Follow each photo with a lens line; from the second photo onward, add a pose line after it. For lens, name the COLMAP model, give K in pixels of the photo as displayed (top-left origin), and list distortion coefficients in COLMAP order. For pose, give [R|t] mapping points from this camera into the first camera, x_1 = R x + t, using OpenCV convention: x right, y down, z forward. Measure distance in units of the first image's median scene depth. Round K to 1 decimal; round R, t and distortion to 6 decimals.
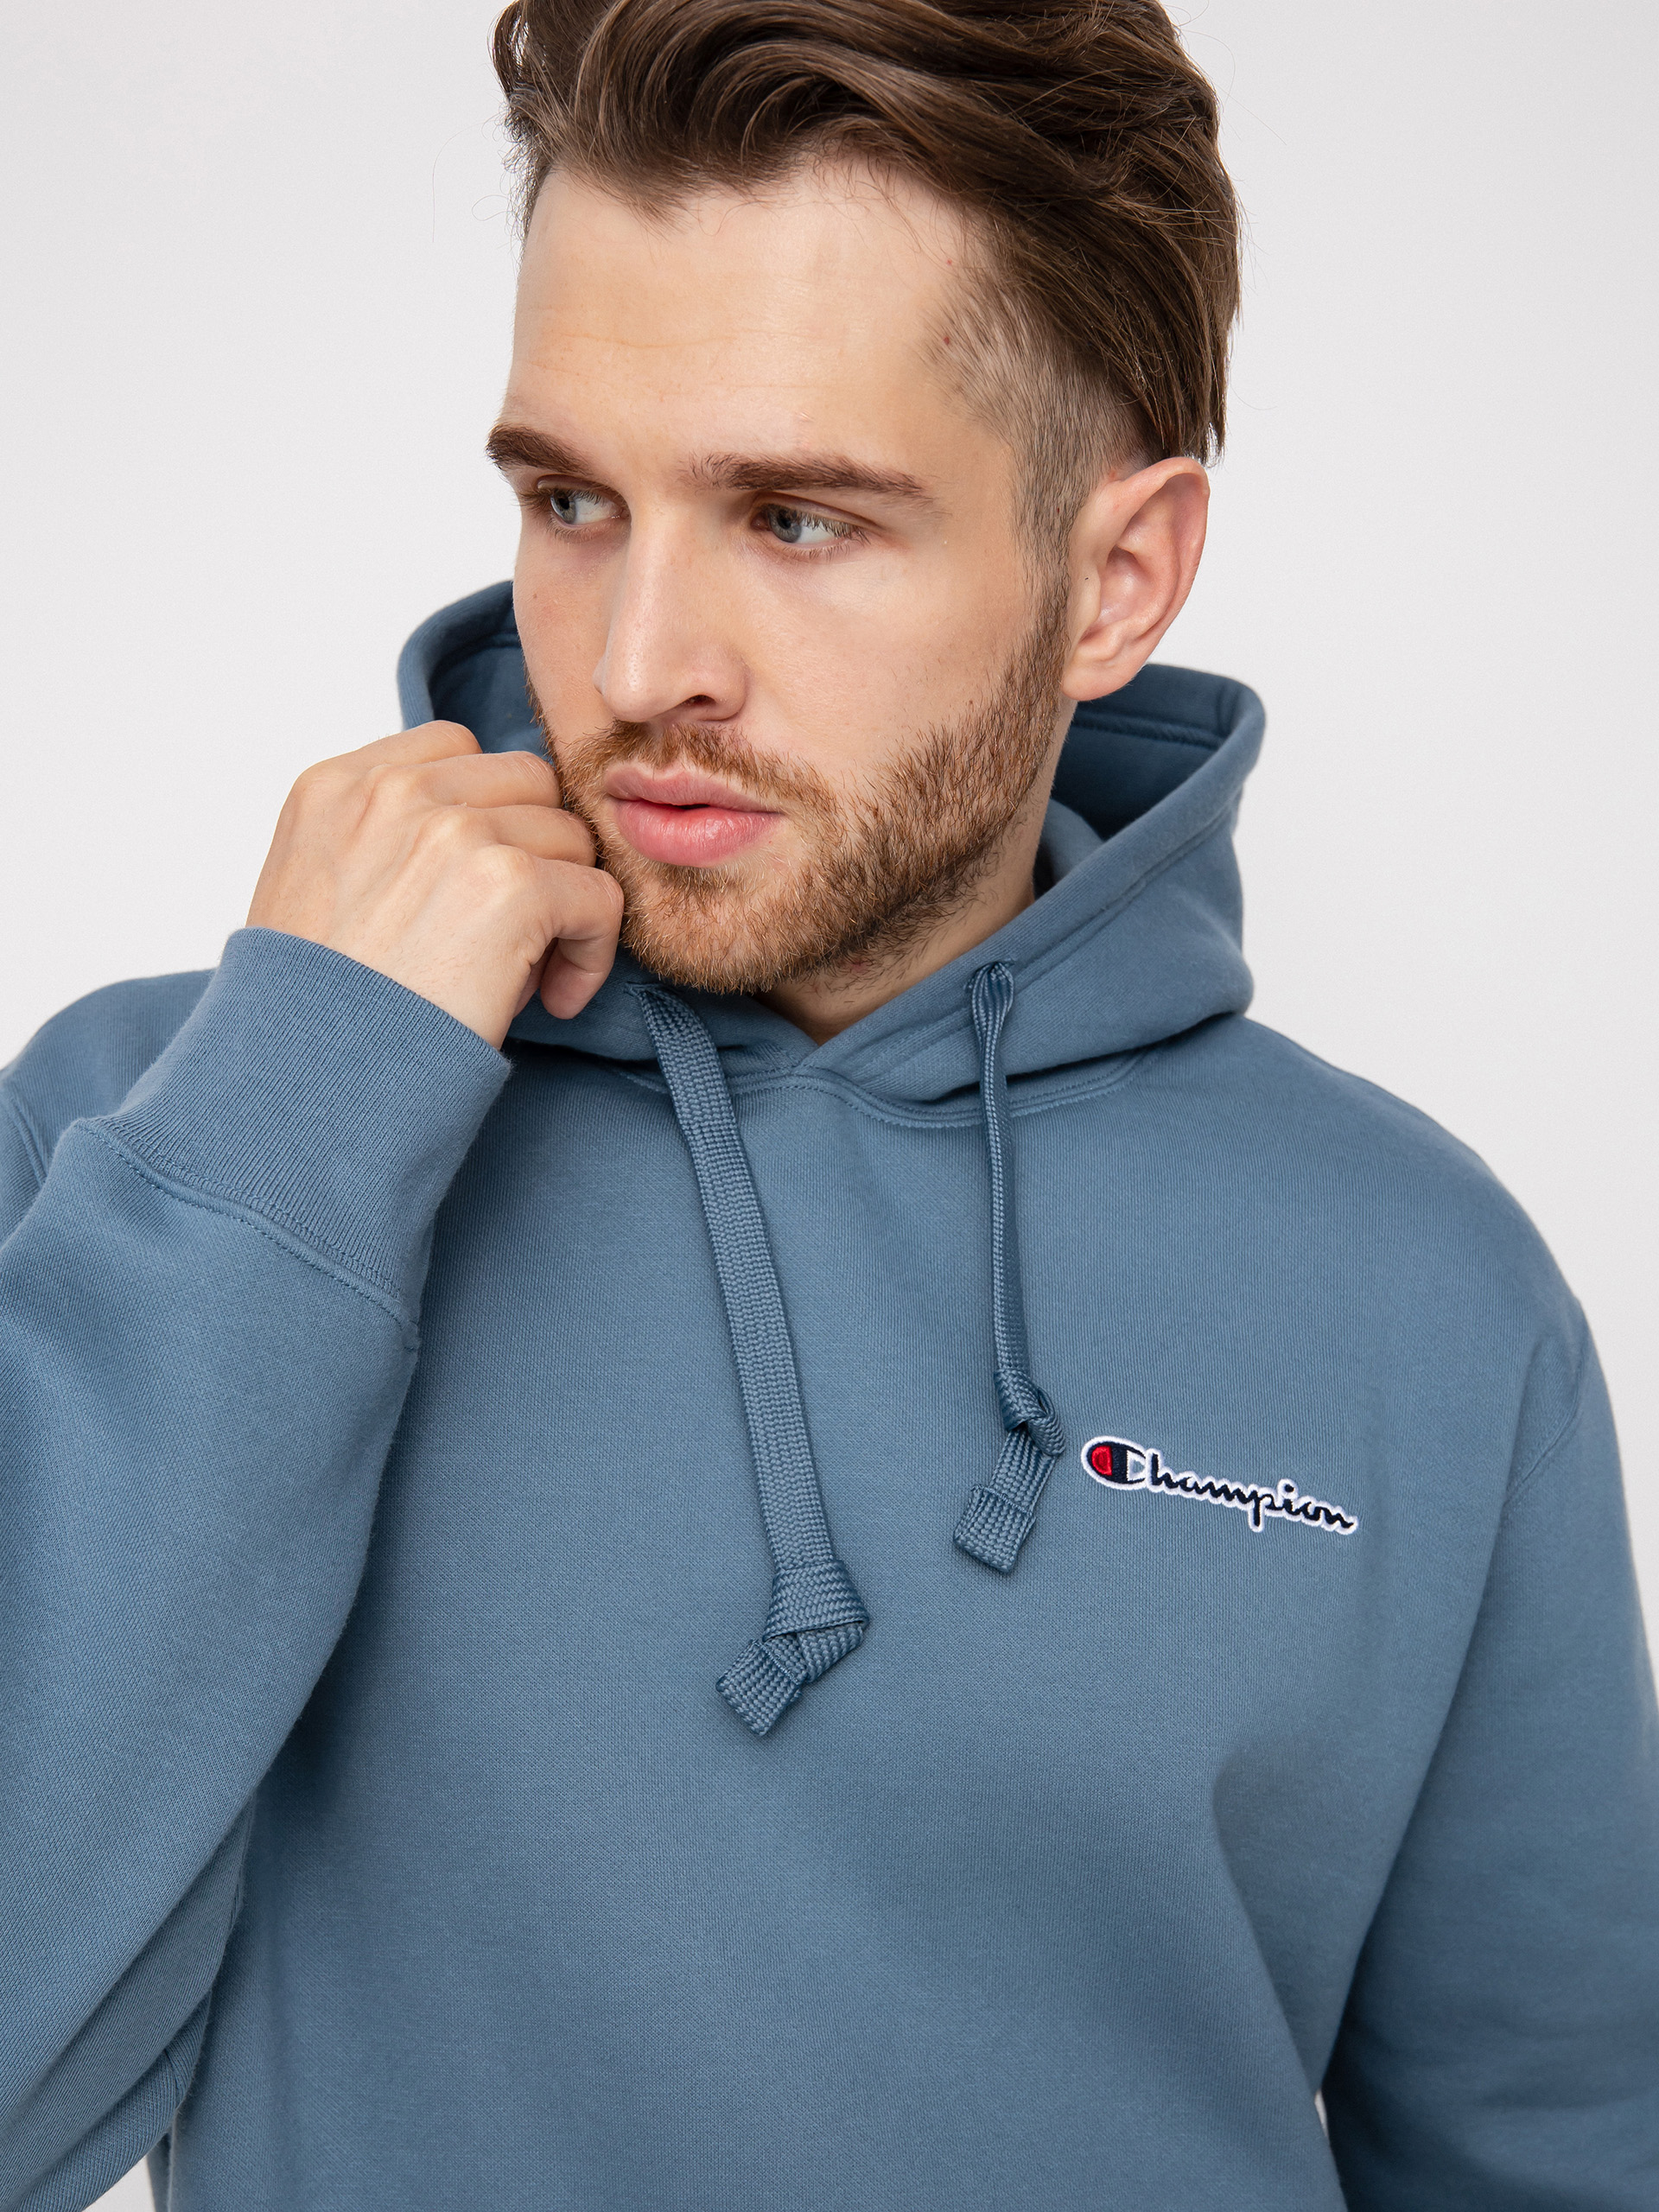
lens RADIAL K [[3908.2, 0, 829.5], [0, 3908.2, 1106.0], [0, 0, 1]] dist [-0.034881, -0.083899]
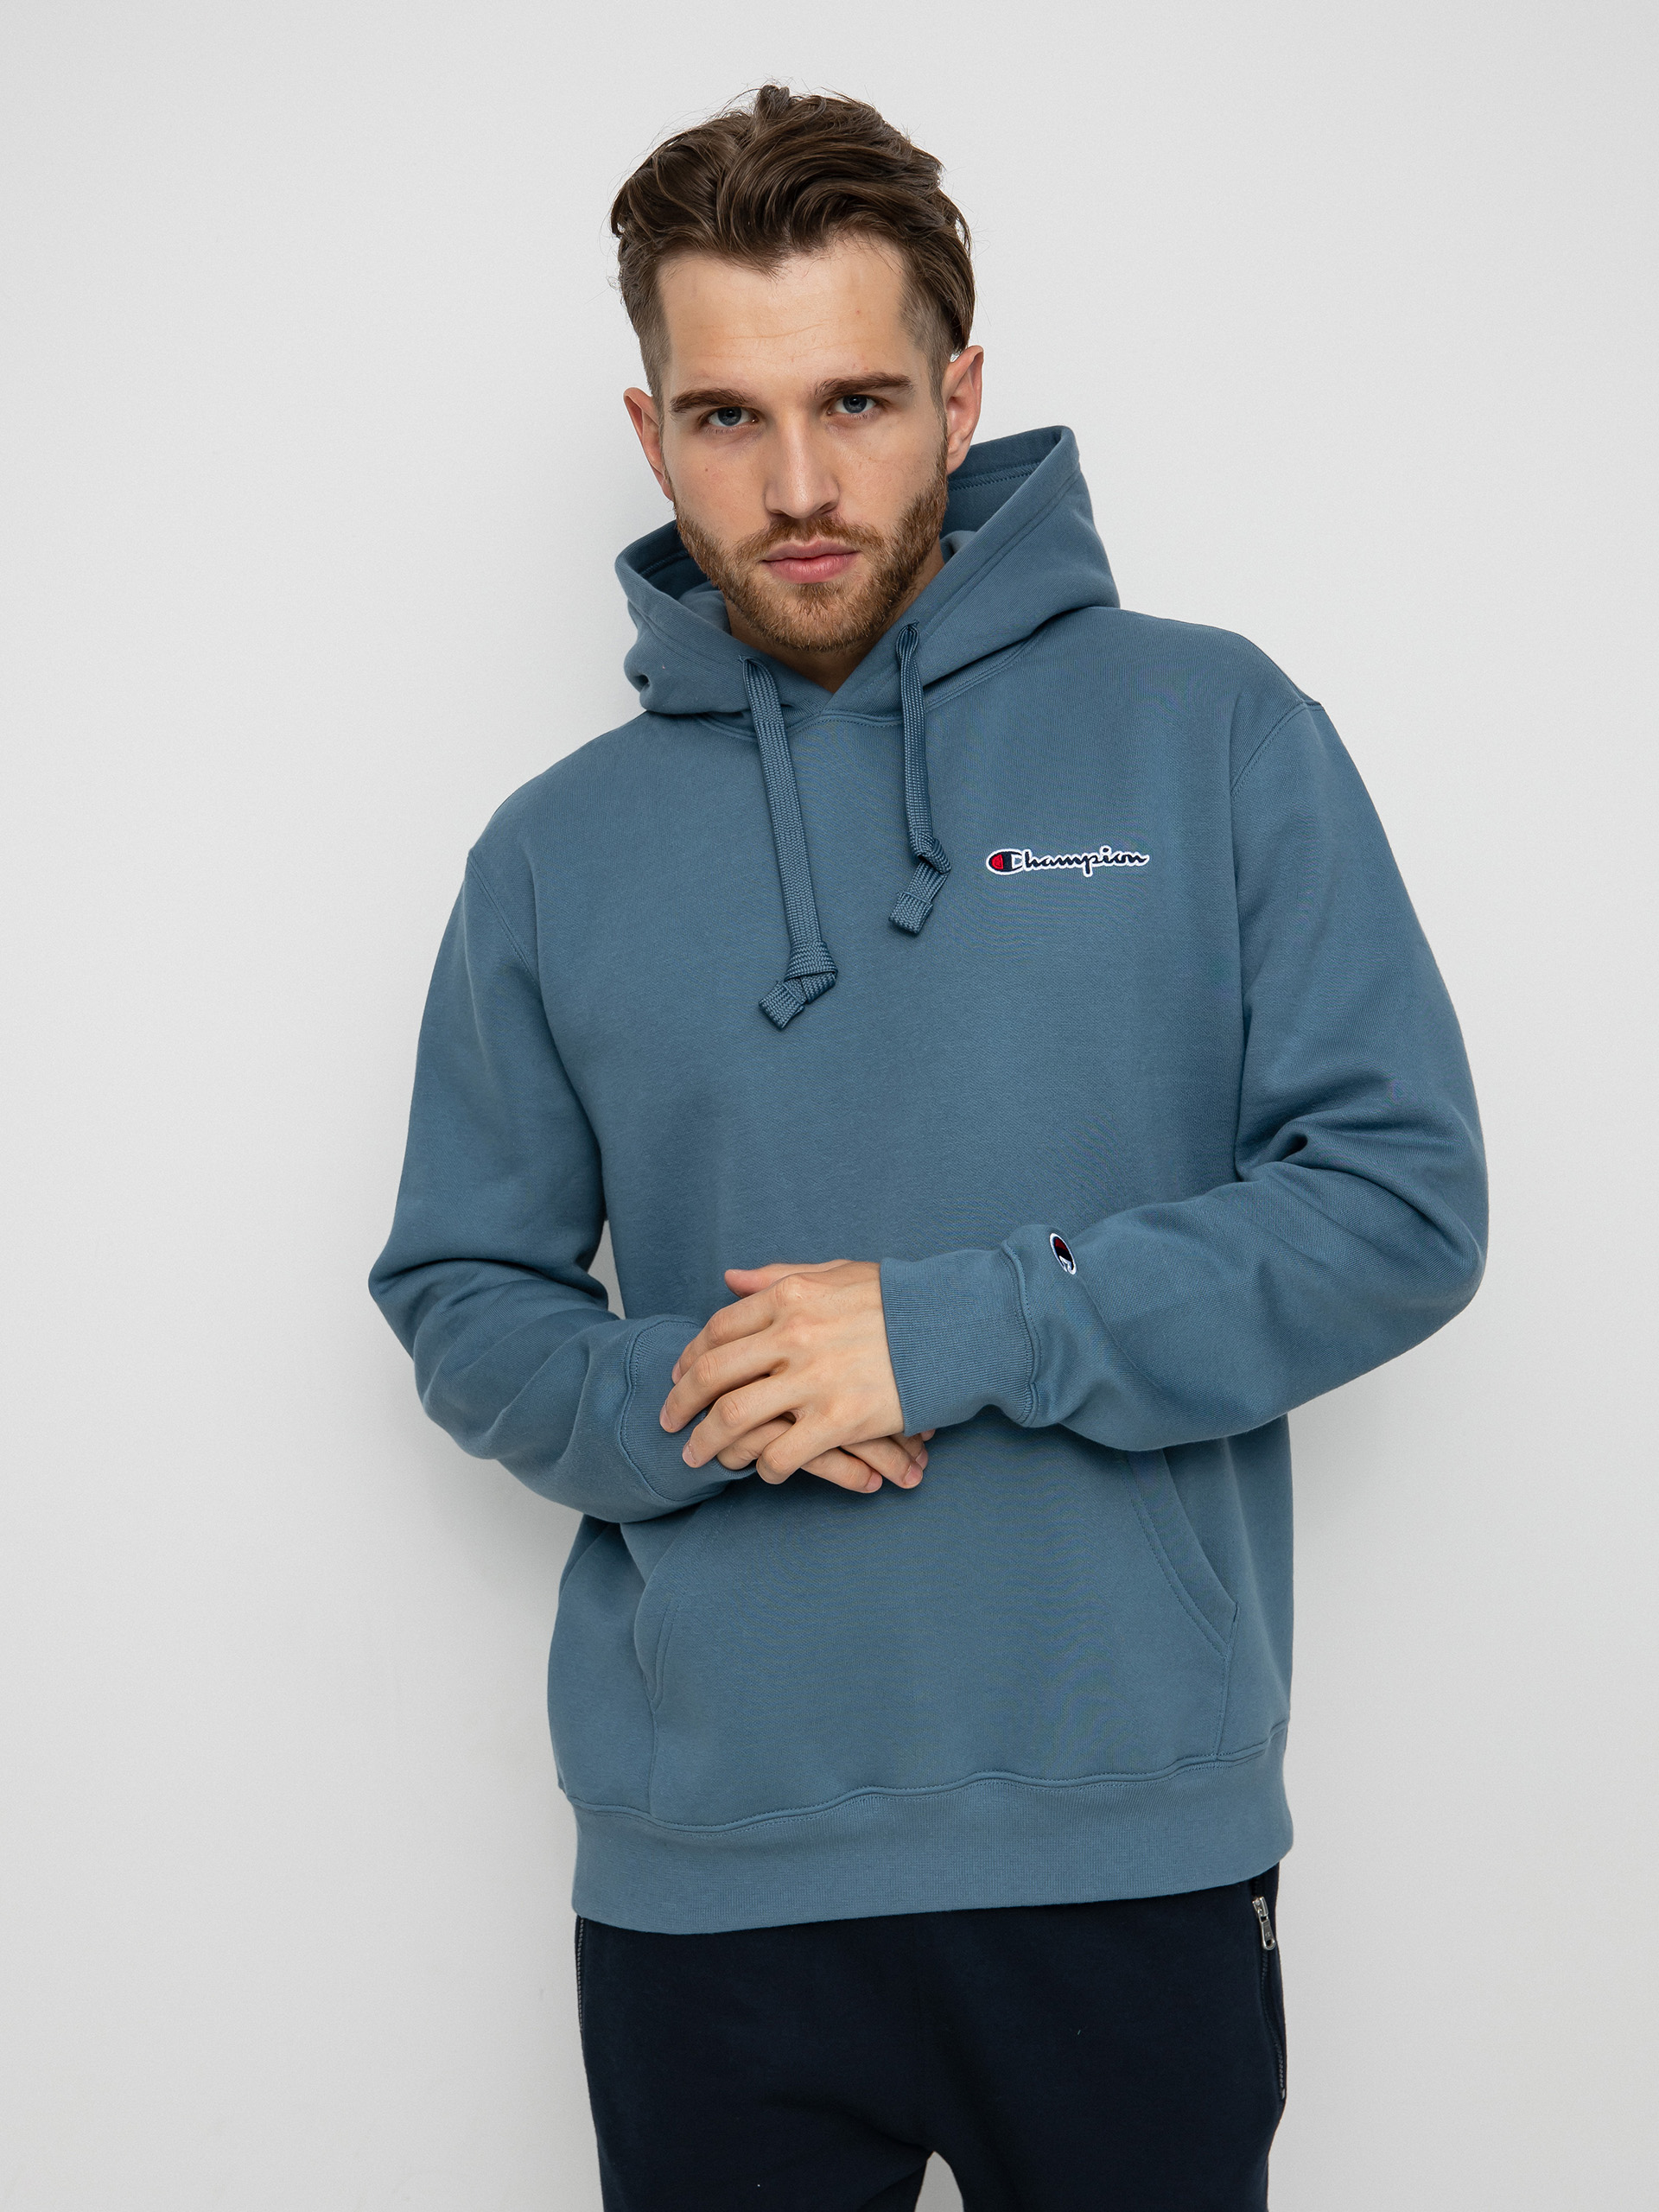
lens RADIAL K [[3908.2, 0, 829.5], [0, 3908.2, 1106.0], [0, 0, 1]] dist [-0.034881, -0.083899]
pose [[0.925611, -0.231530, 0.299398, -0.697146], [0.216414, 0.972751, 0.083187, 0.032842], [-0.310500, -0.012205, 0.950495, -0.924006]]
